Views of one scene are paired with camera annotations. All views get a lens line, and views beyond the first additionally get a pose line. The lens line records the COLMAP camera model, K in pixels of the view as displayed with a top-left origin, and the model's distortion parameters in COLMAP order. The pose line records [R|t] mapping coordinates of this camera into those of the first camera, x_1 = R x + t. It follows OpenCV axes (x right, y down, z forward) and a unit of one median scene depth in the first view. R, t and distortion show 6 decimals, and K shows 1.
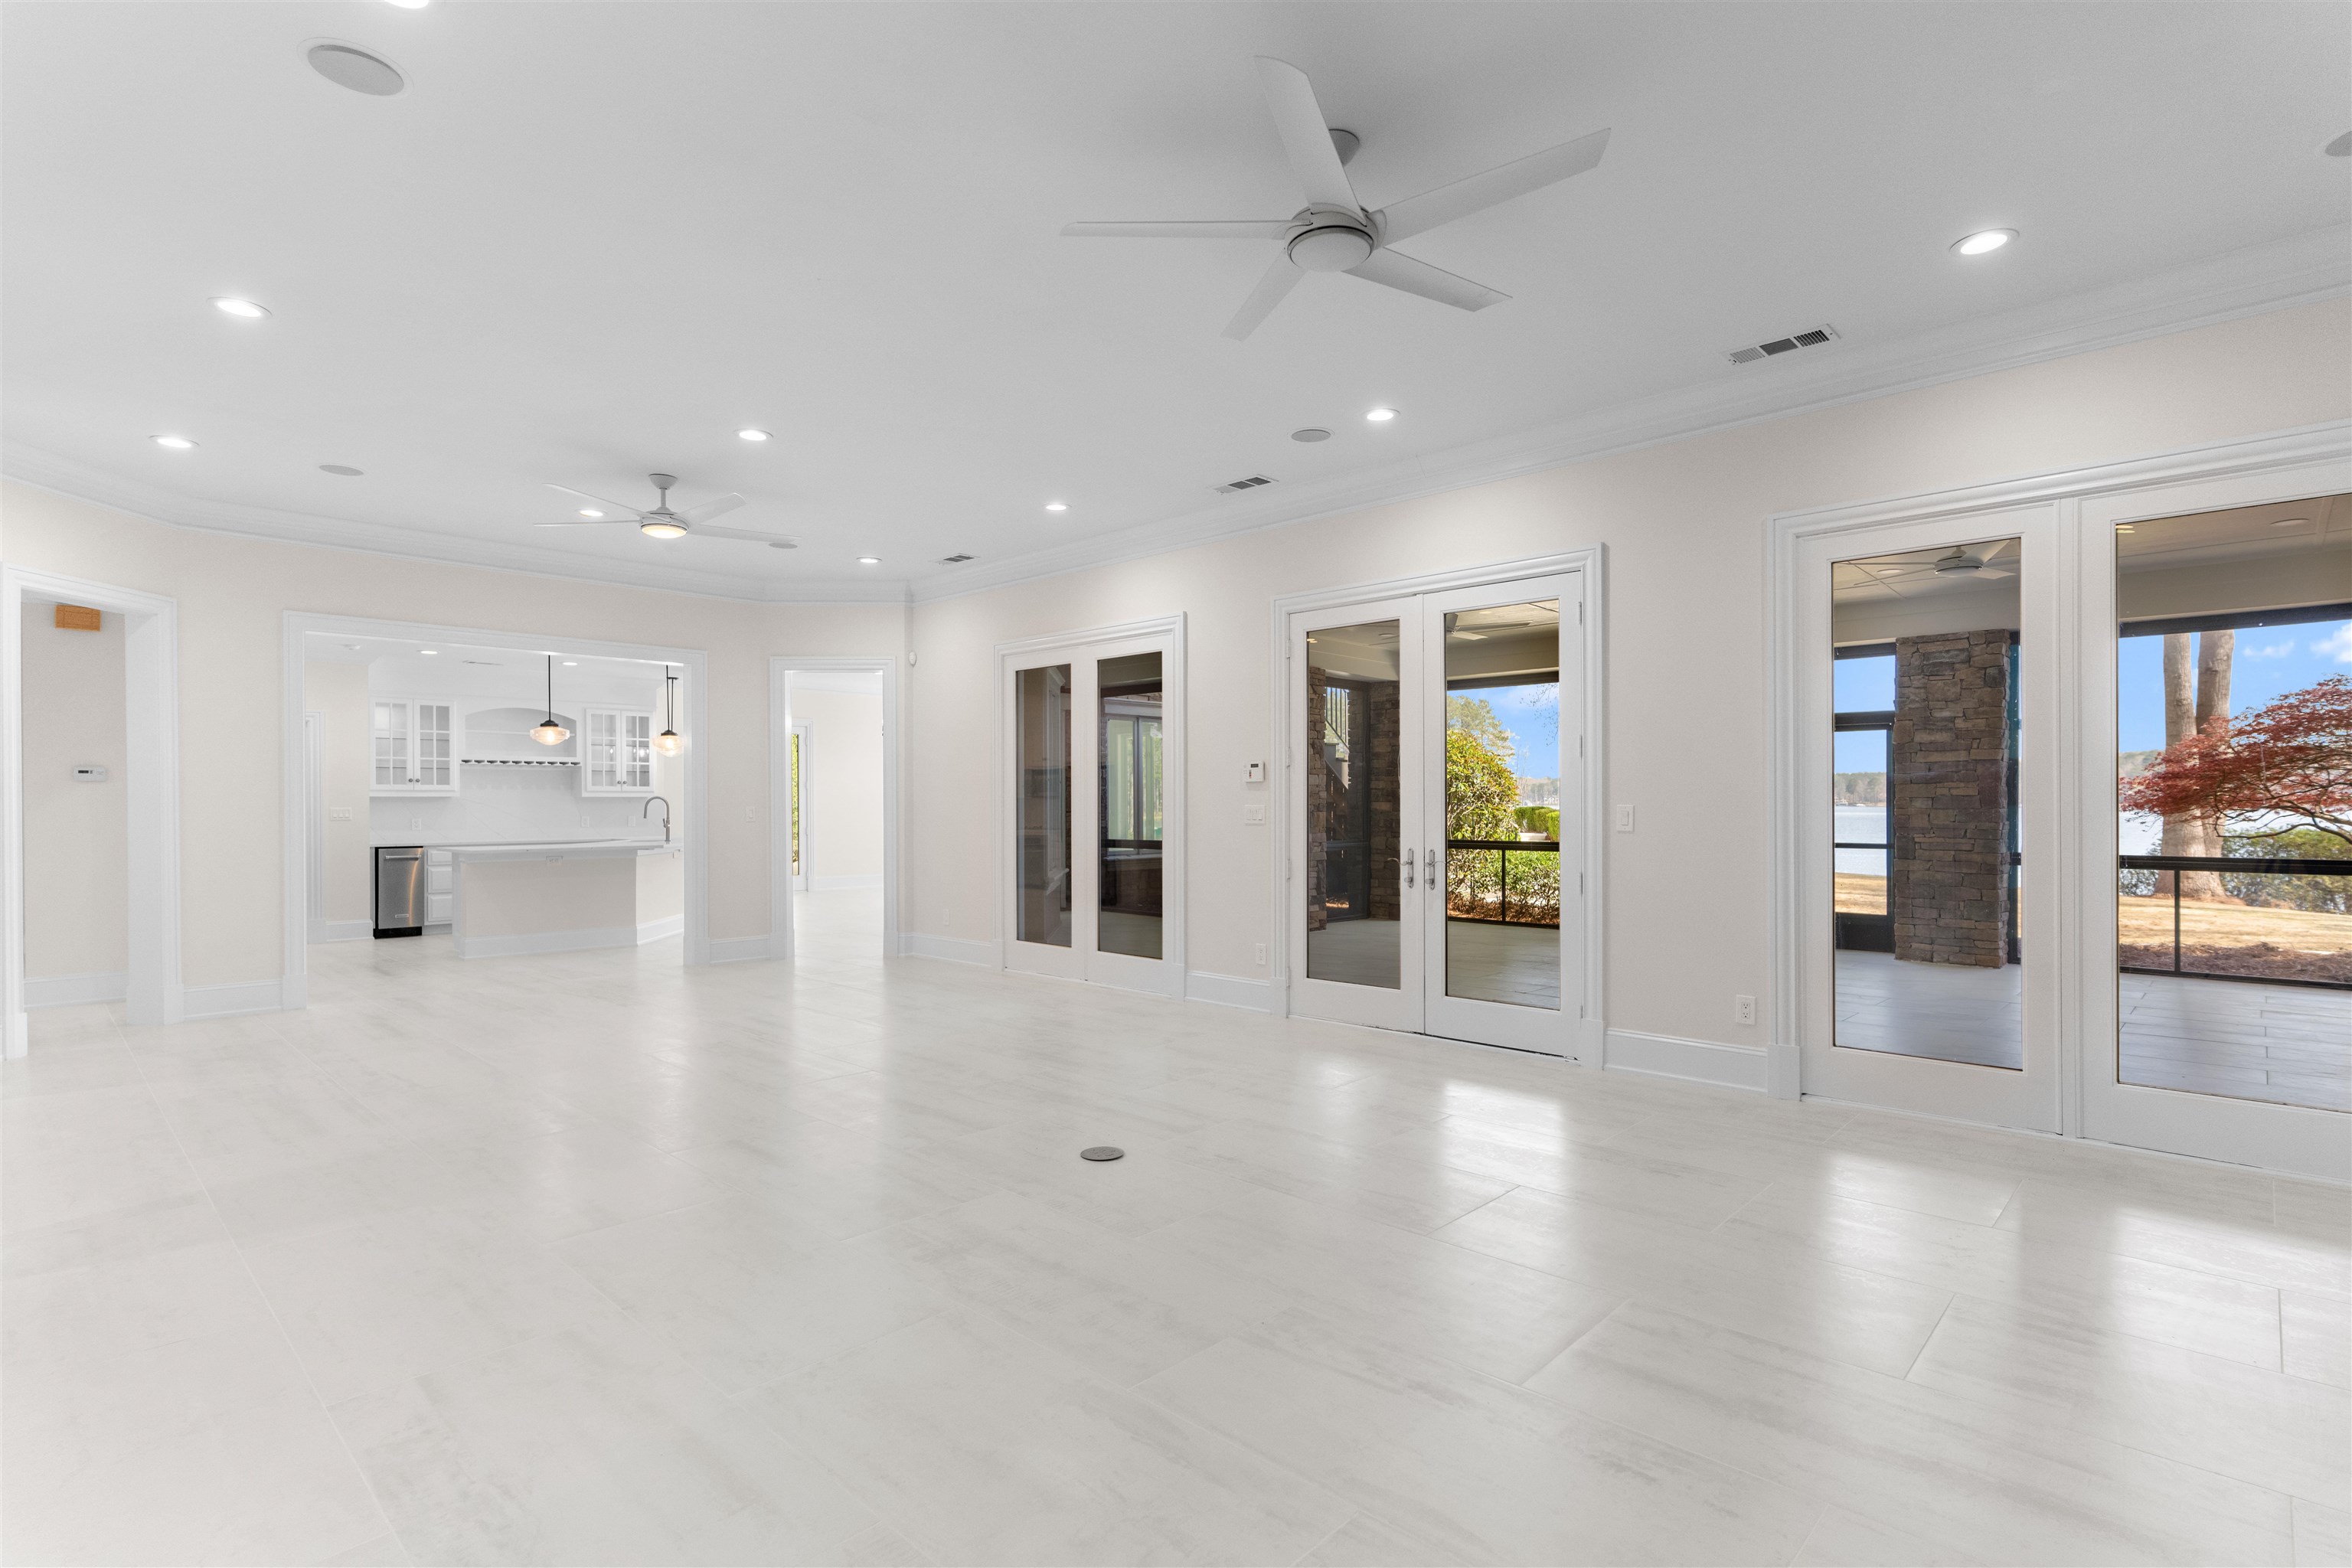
lens RADIAL K [[1164.5, 0, 1164.3], [0, 1164.5, 792.4], [0, 0, 1]] dist [-0.085824, 0.042302]
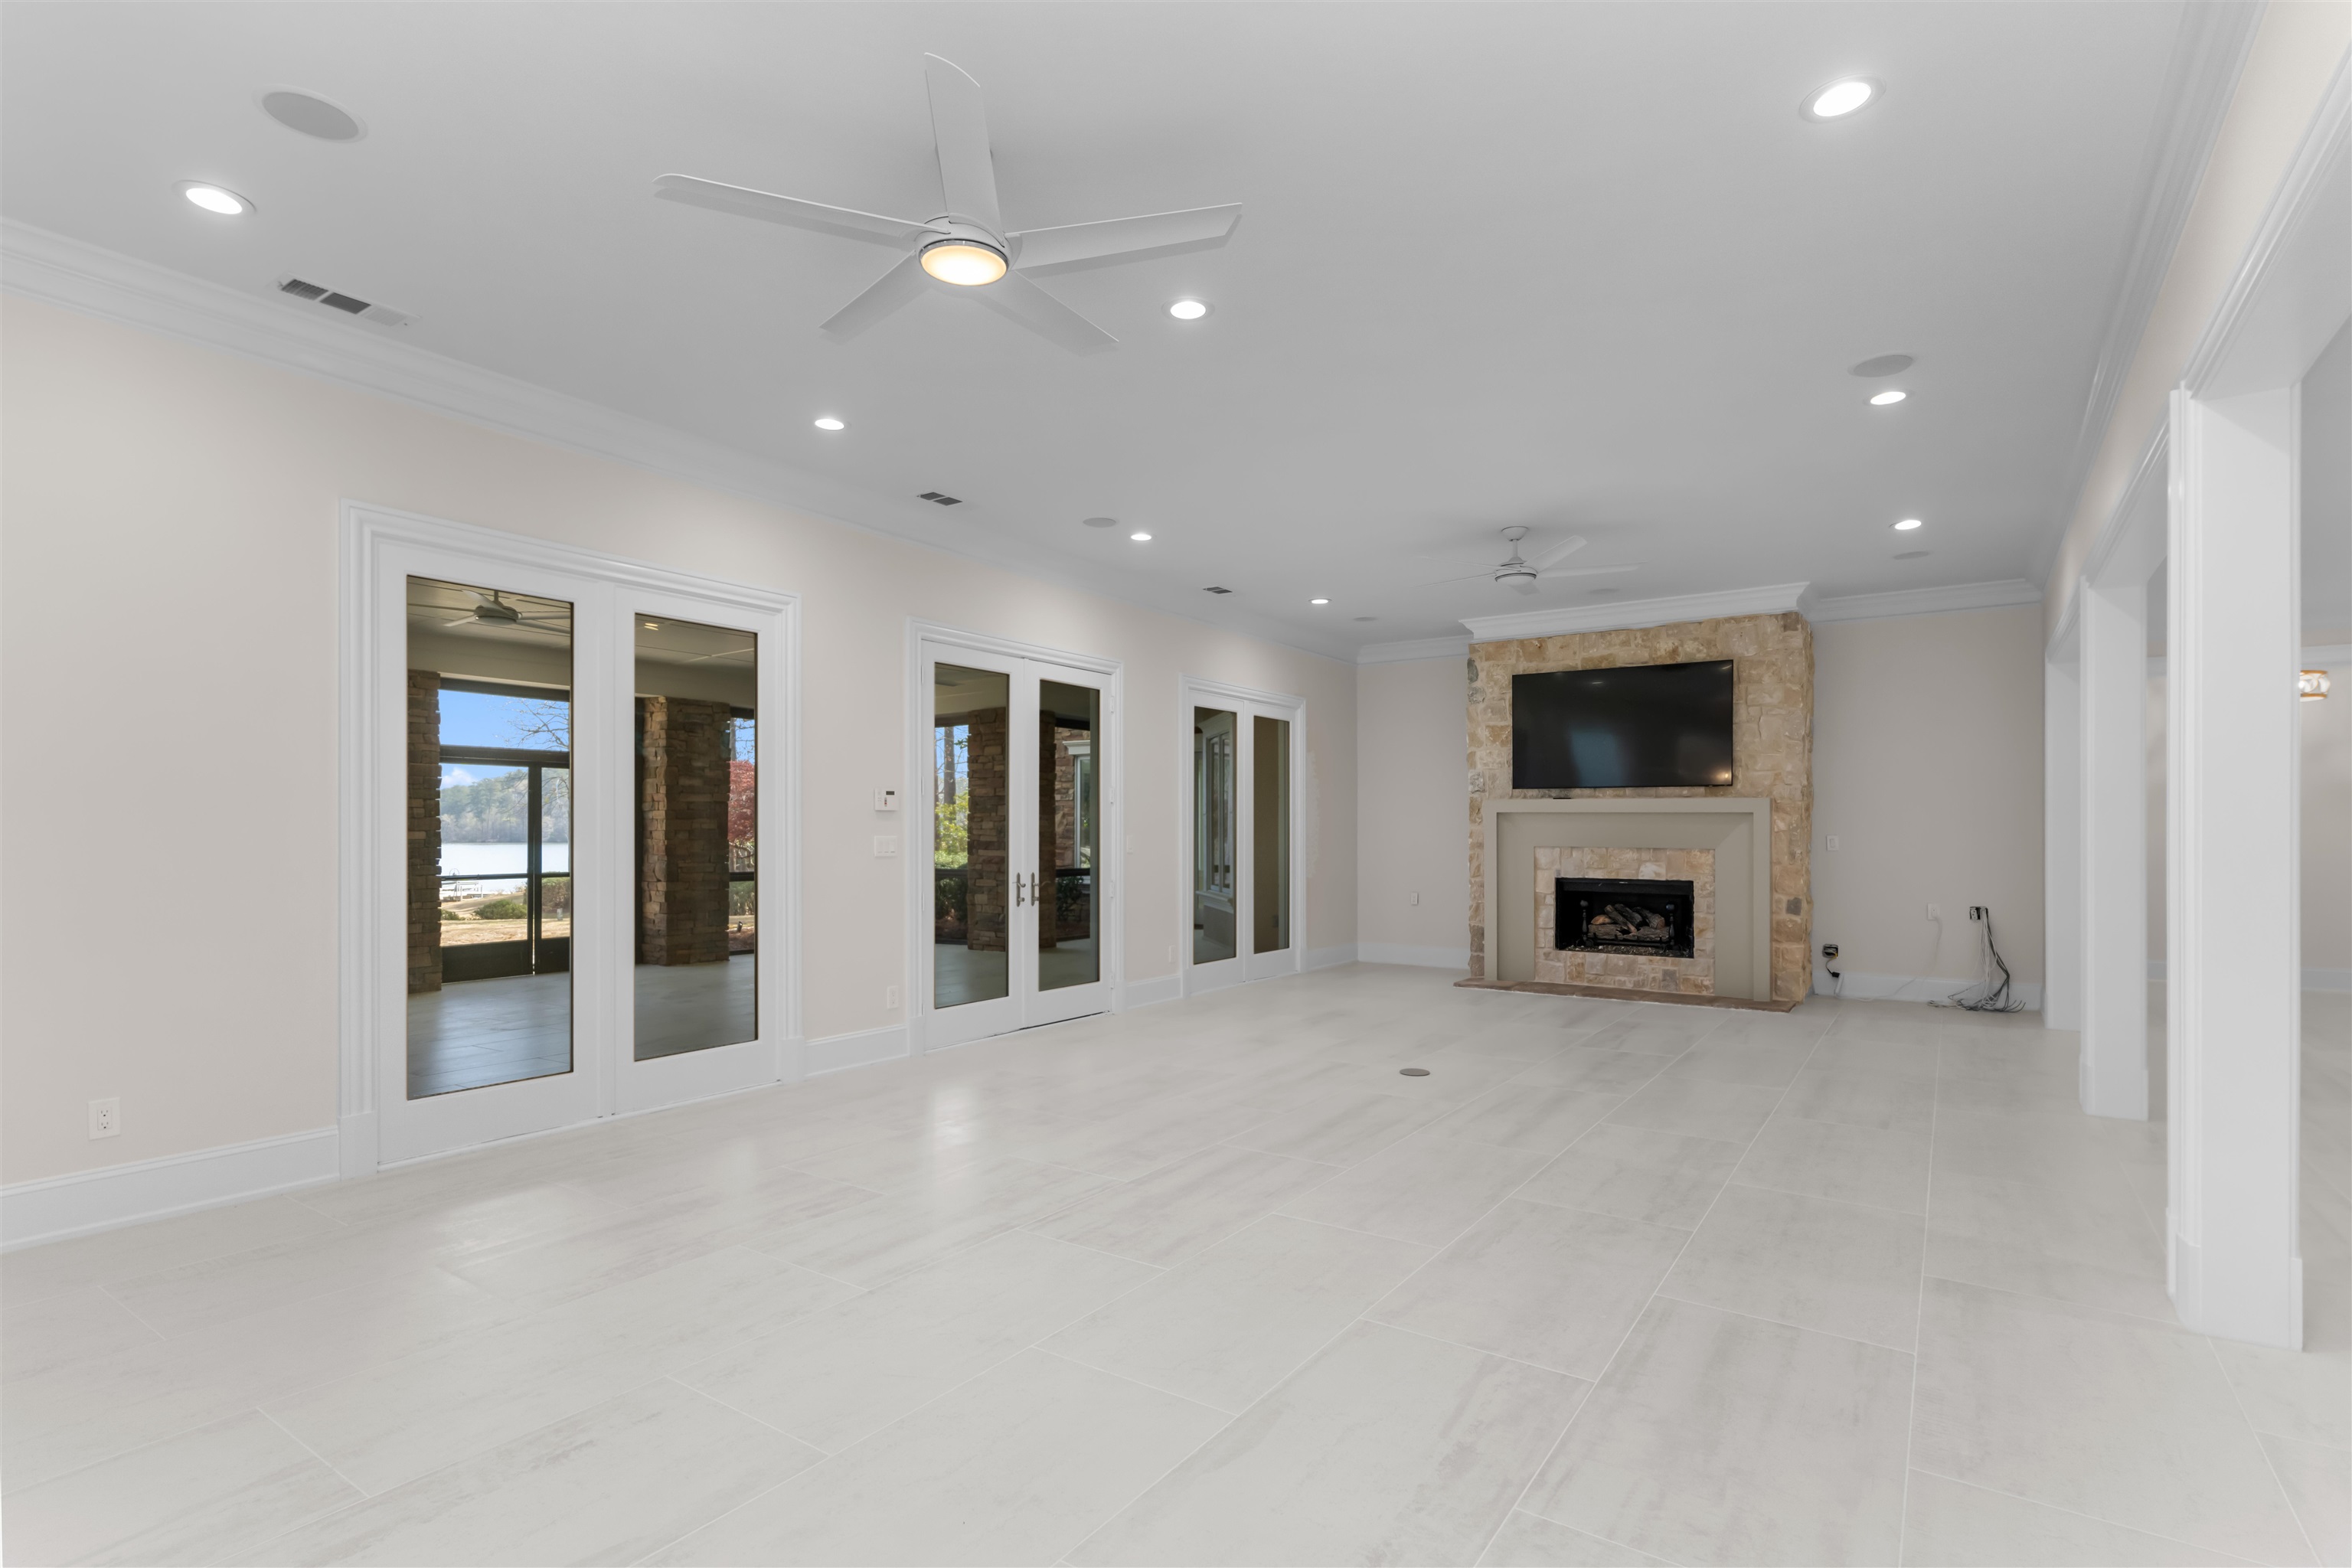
lens RADIAL K [[1164.5, 0, 1164.3], [0, 1164.5, 792.4], [0, 0, 1]] dist [-0.085824, 0.042302]
pose [[-0.172685, 0.037364, 0.984268, -0.666869], [-0.006539, 0.999215, -0.039079, 0.008735], [-0.984955, -0.013184, -0.172305, 0.722523]]
